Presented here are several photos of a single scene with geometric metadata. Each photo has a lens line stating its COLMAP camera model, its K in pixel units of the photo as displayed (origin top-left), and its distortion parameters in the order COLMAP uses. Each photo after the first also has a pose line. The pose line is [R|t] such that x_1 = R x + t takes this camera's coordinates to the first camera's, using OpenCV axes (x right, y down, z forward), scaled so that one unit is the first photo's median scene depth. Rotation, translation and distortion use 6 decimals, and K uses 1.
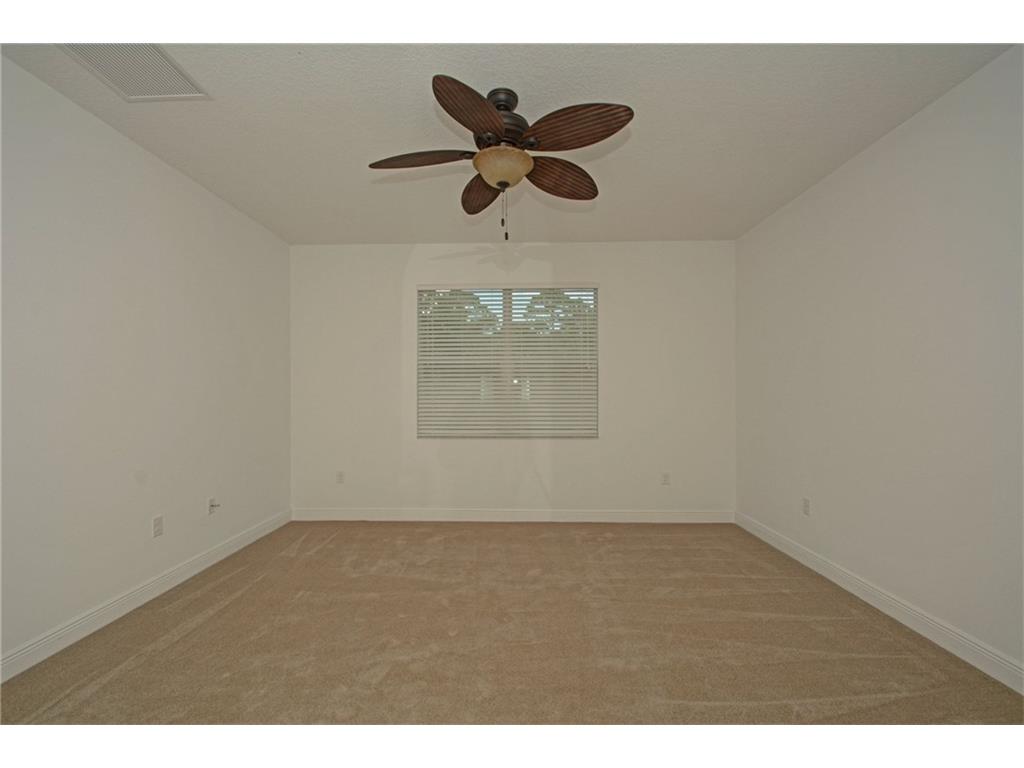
lens RADIAL K [[453.2, 0, 512.1], [0, 453.2, 385.6], [0, 0, 1]] dist [0.000414, -0.005565]
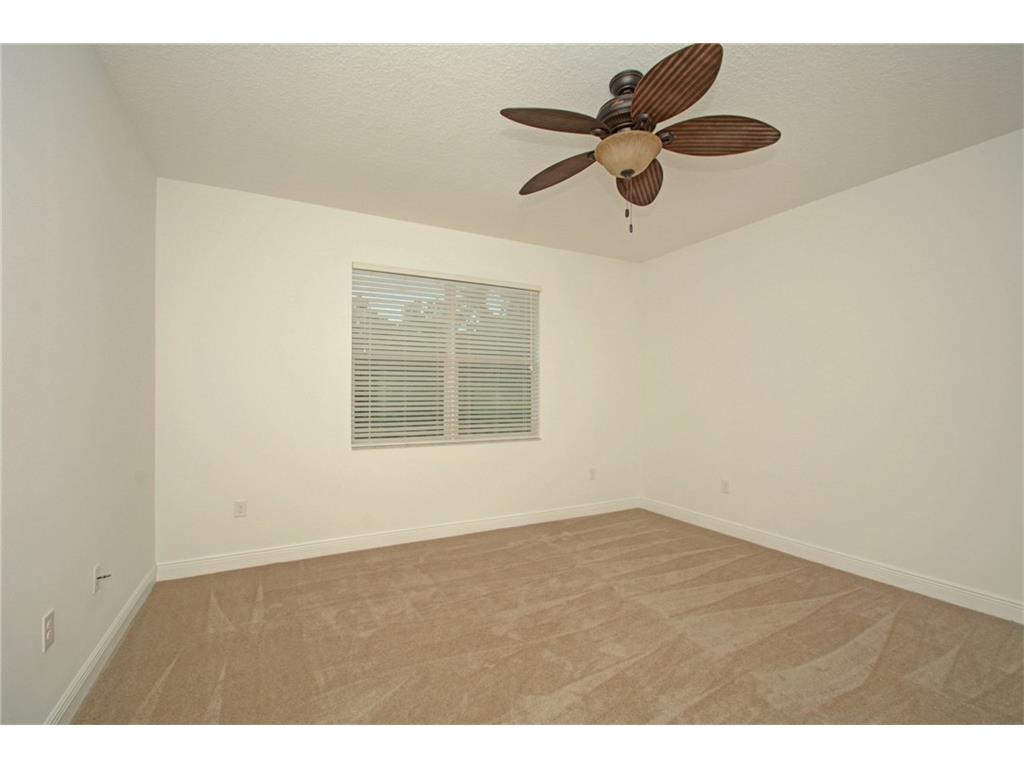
lens RADIAL K [[453.2, 0, 514.9], [0, 453.2, 384.6], [0, 0, 1]] dist [0.000414, -0.005565]
pose [[0.880261, 0.007989, 0.474423, -0.481871], [-0.005854, 0.999965, -0.005977, 0.002270], [-0.474454, 0.002485, 0.880277, 0.203789]]
